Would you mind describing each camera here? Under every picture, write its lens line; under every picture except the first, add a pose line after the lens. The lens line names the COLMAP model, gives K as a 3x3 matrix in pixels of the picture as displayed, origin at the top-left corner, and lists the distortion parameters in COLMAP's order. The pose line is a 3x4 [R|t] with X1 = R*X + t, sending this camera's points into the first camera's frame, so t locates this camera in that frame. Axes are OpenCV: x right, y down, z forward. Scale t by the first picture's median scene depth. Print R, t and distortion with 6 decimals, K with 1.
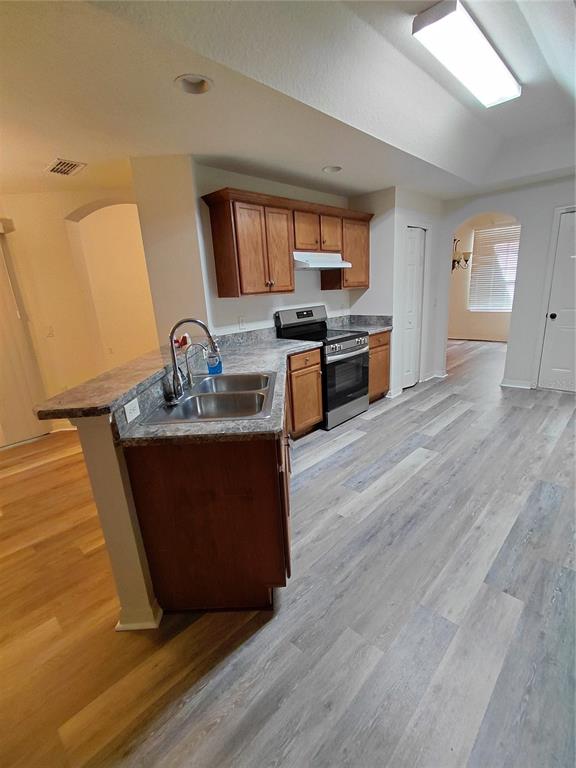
lens RADIAL K [[354.1, 0, 297.0], [0, 354.1, 388.8], [0, 0, 1]] dist [-0.004081, 0.000891]
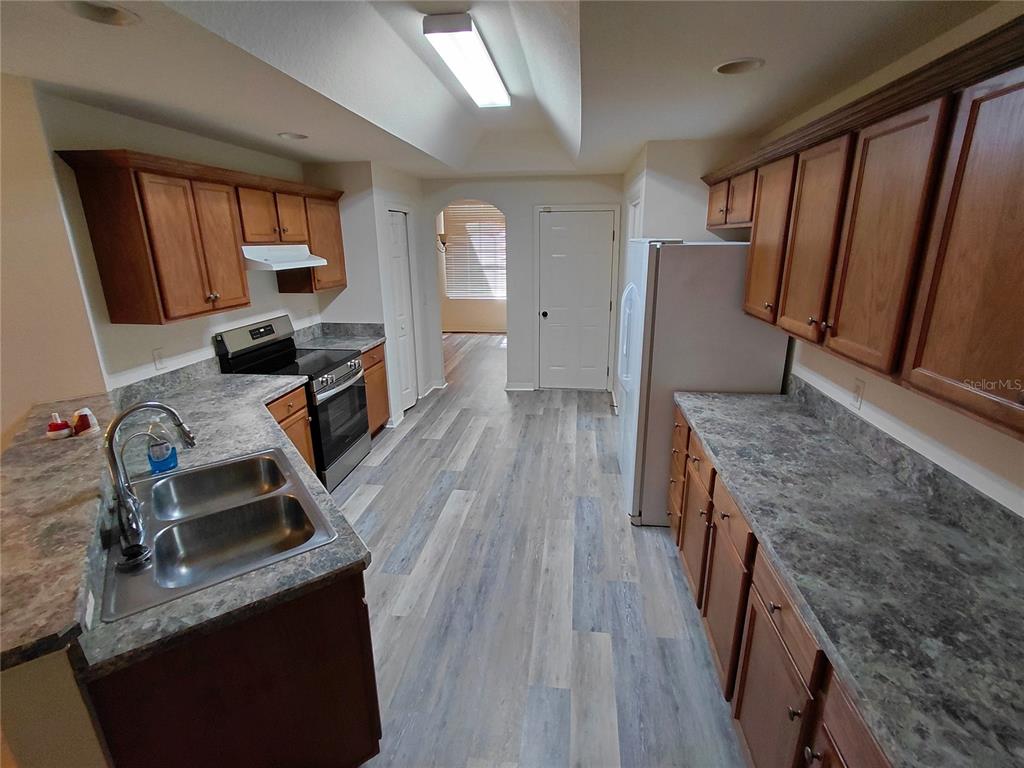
lens RADIAL K [[473.3, 0, 518.5], [0, 473.3, 371.8], [0, 0, 1]] dist [-0.003559, -0.001095]
pose [[0.806477, -0.114605, 0.580052, -0.133870], [0.132012, 0.991172, 0.012290, -0.095992], [-0.576340, 0.066663, 0.814487, -0.007139]]
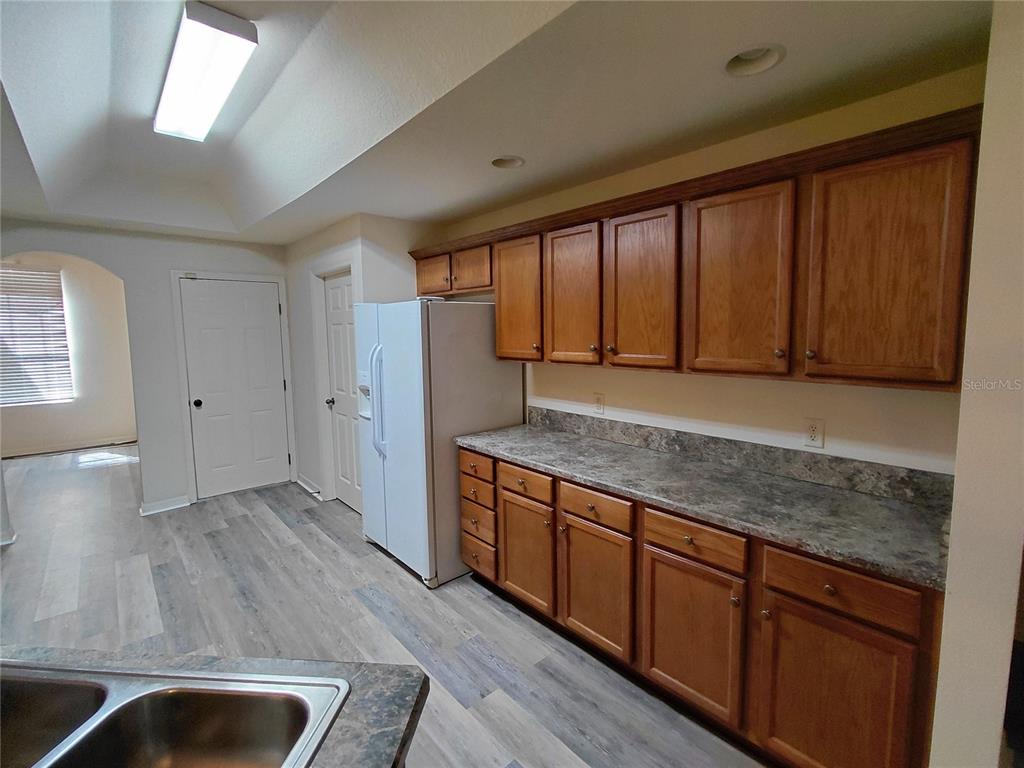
lens RADIAL K [[473.3, 0, 518.5], [0, 473.3, 371.8], [0, 0, 1]] dist [-0.003559, -0.001095]
pose [[0.092514, -0.041369, 0.994852, -0.289792], [0.285874, 0.958175, 0.013259, -0.110121], [-0.953791, 0.283176, 0.100471, 0.274578]]
